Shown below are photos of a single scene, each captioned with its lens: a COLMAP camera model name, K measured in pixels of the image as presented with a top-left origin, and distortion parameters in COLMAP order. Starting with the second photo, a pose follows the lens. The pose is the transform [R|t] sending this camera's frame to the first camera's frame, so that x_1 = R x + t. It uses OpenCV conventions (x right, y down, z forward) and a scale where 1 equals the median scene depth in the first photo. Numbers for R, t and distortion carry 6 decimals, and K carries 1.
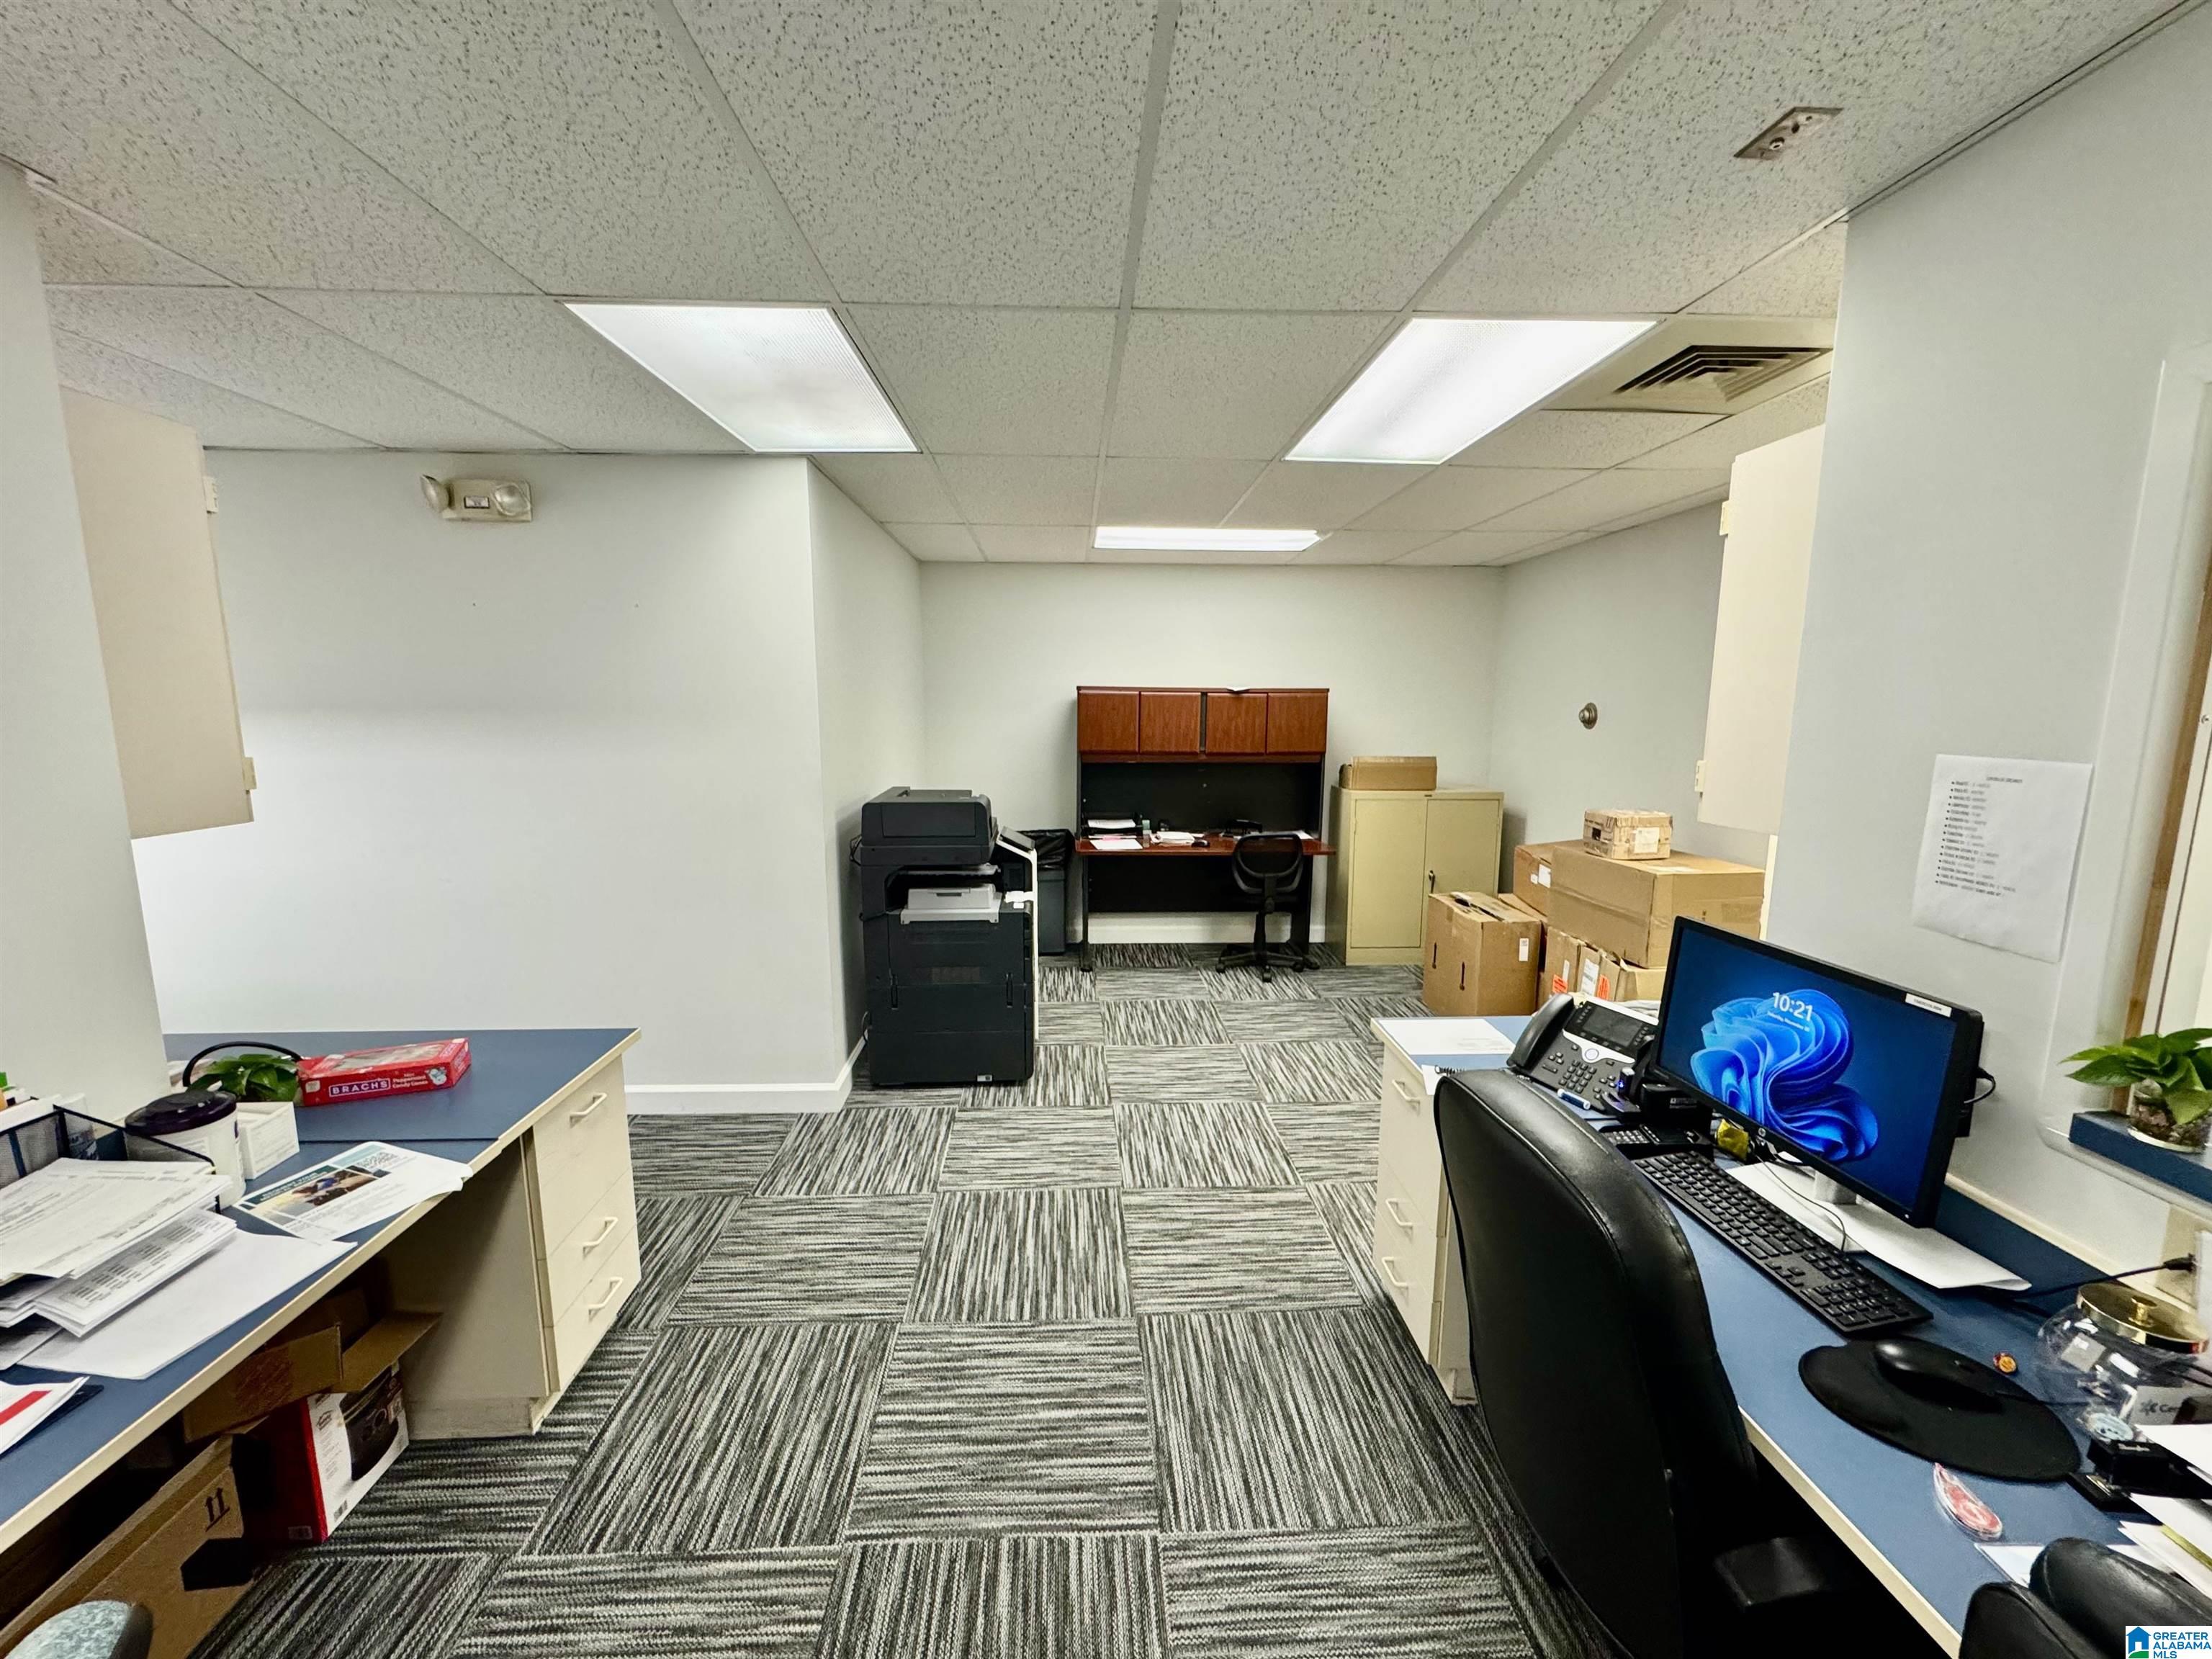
lens RADIAL K [[890.1, 0, 1102.9], [0, 890.1, 836.5], [0, 0, 1]] dist [-0.002310, -0.000356]
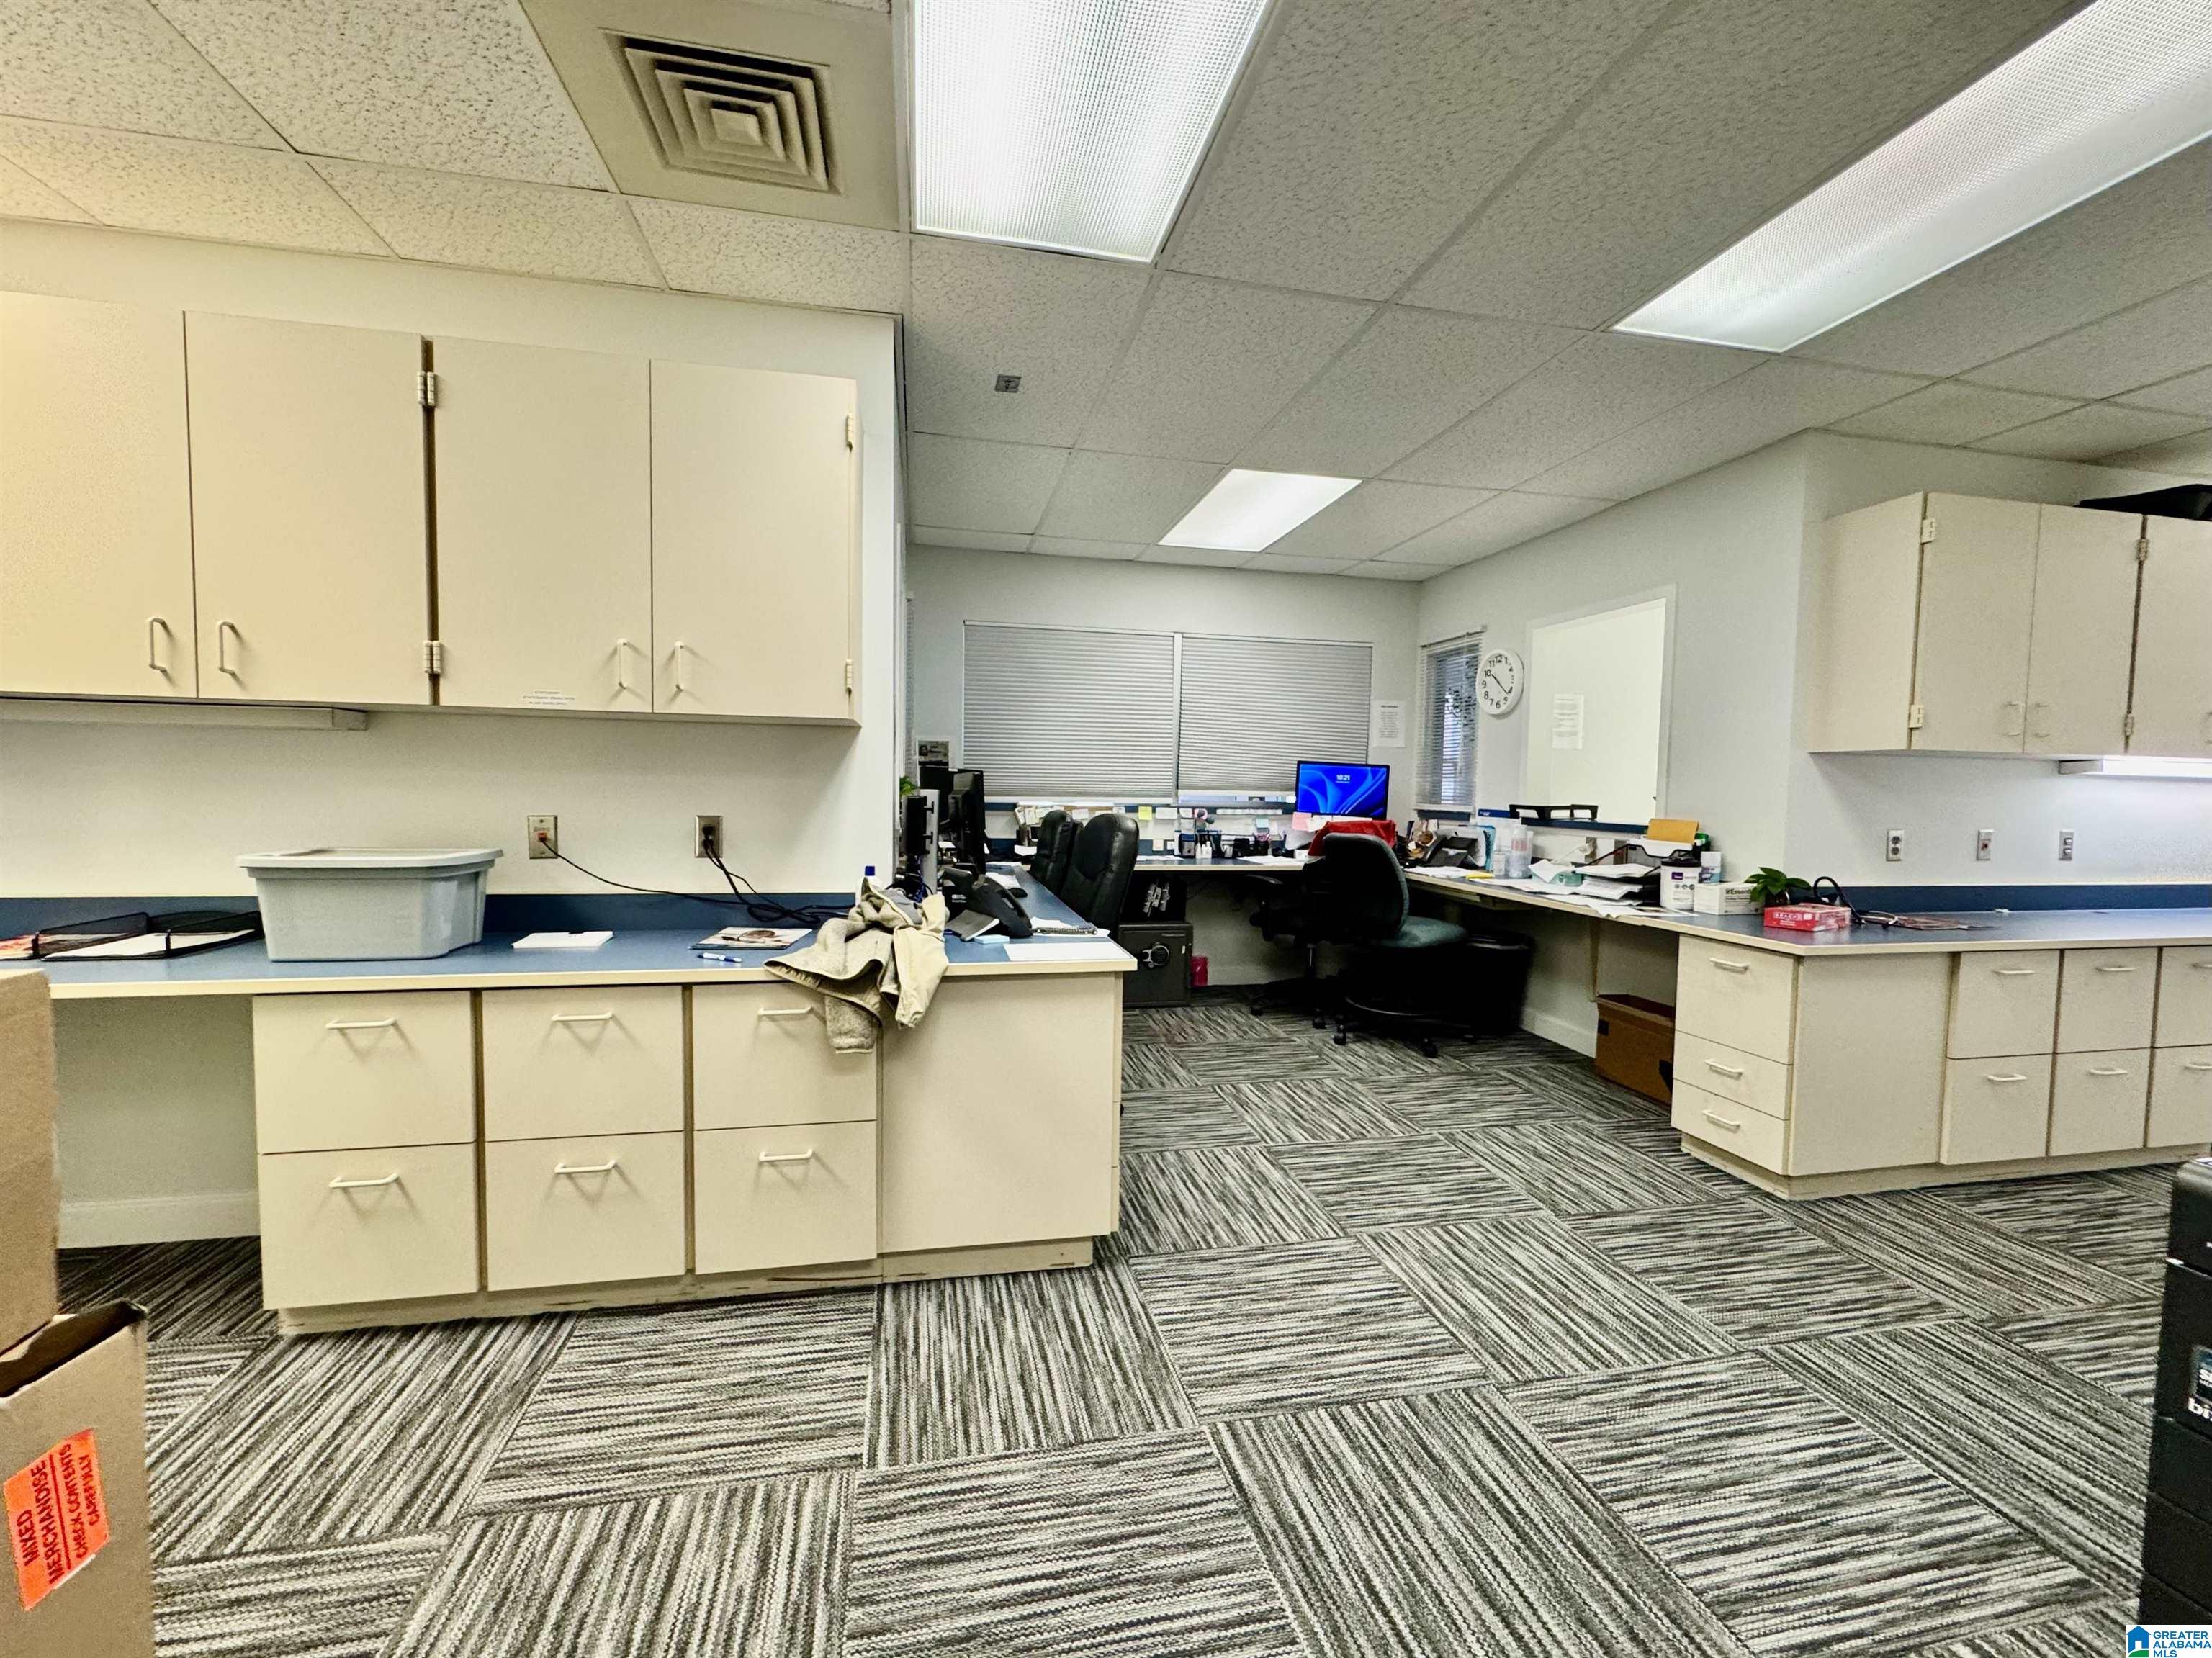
lens RADIAL K [[890.0, 0, 1102.9], [0, 890.0, 836.0], [0, 0, 1]] dist [-0.002310, -0.000356]
pose [[-0.987583, -0.009254, -0.156825, 0.475320], [-0.042221, 0.977171, 0.208218, -0.100259], [0.151318, 0.212254, -0.965428, 1.825056]]
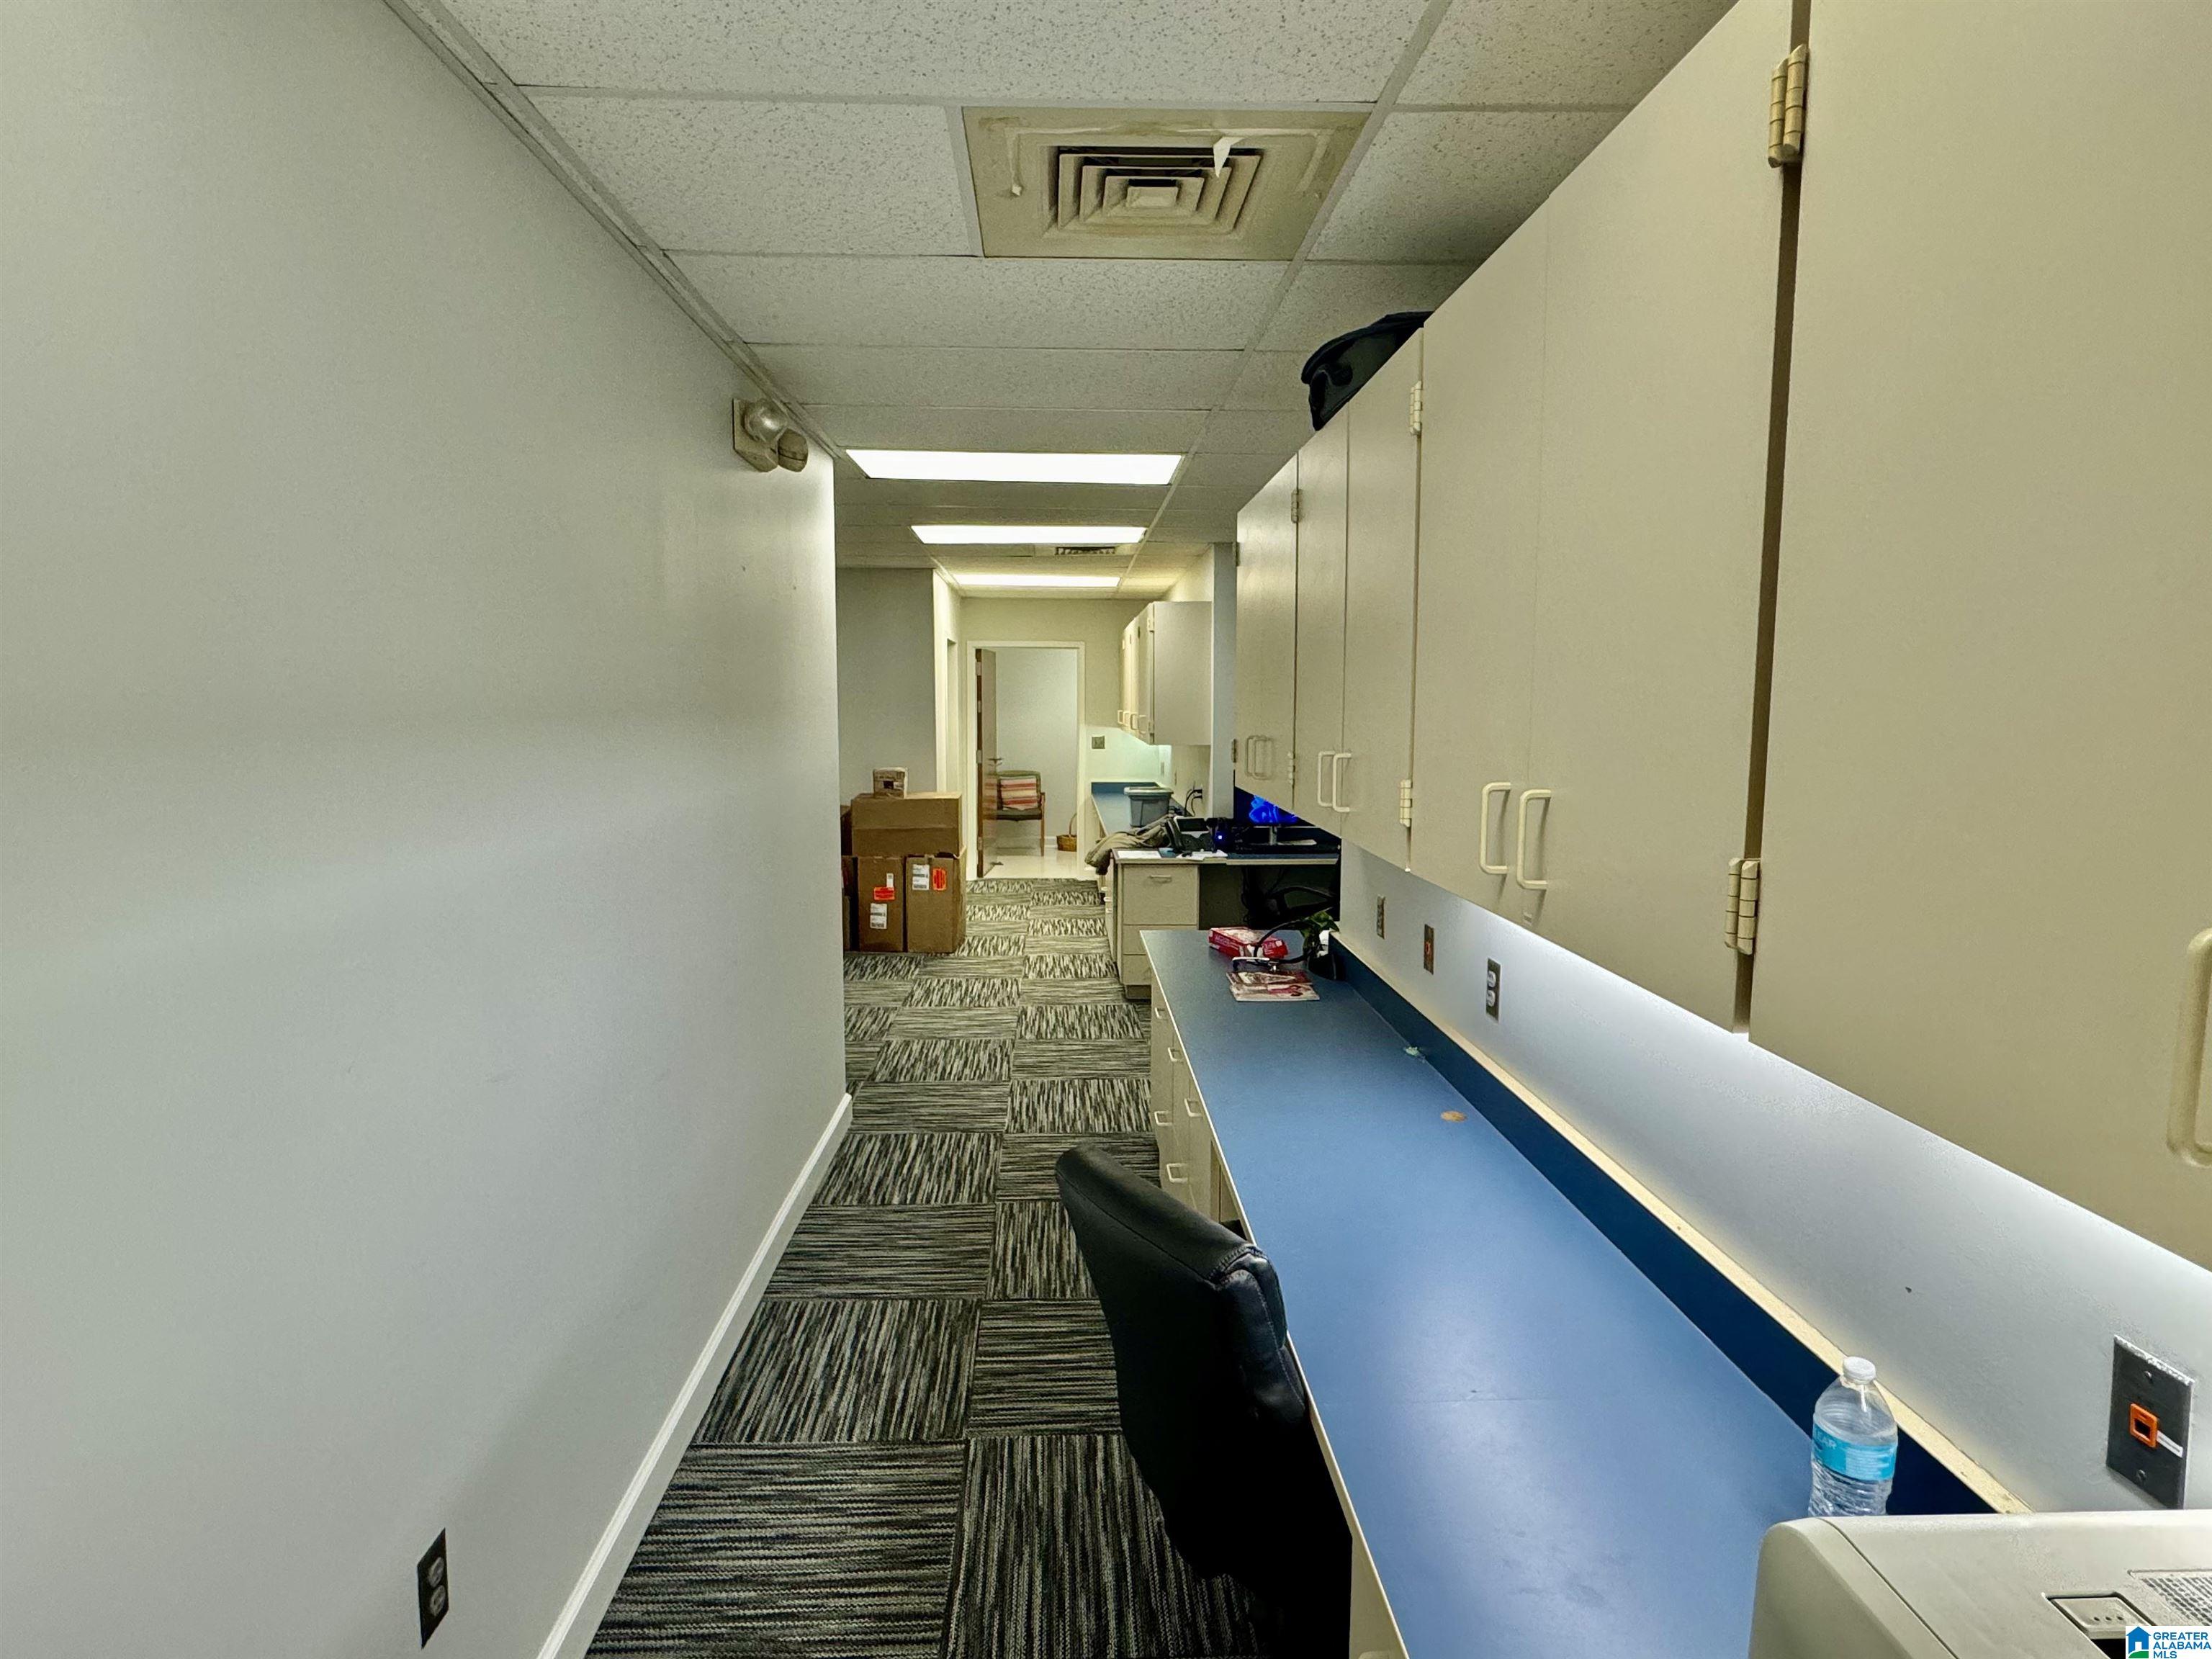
lens RADIAL K [[1200.8, 0, 1103.7], [0, 1200.8, 833.4], [0, 0, 1]] dist [-0.002967, 0.000529]
pose [[0.000706, -0.117598, 0.993061, -2.297776], [0.159735, 0.980324, 0.115976, -0.155113], [-0.987160, 0.158544, 0.019477, 0.963082]]
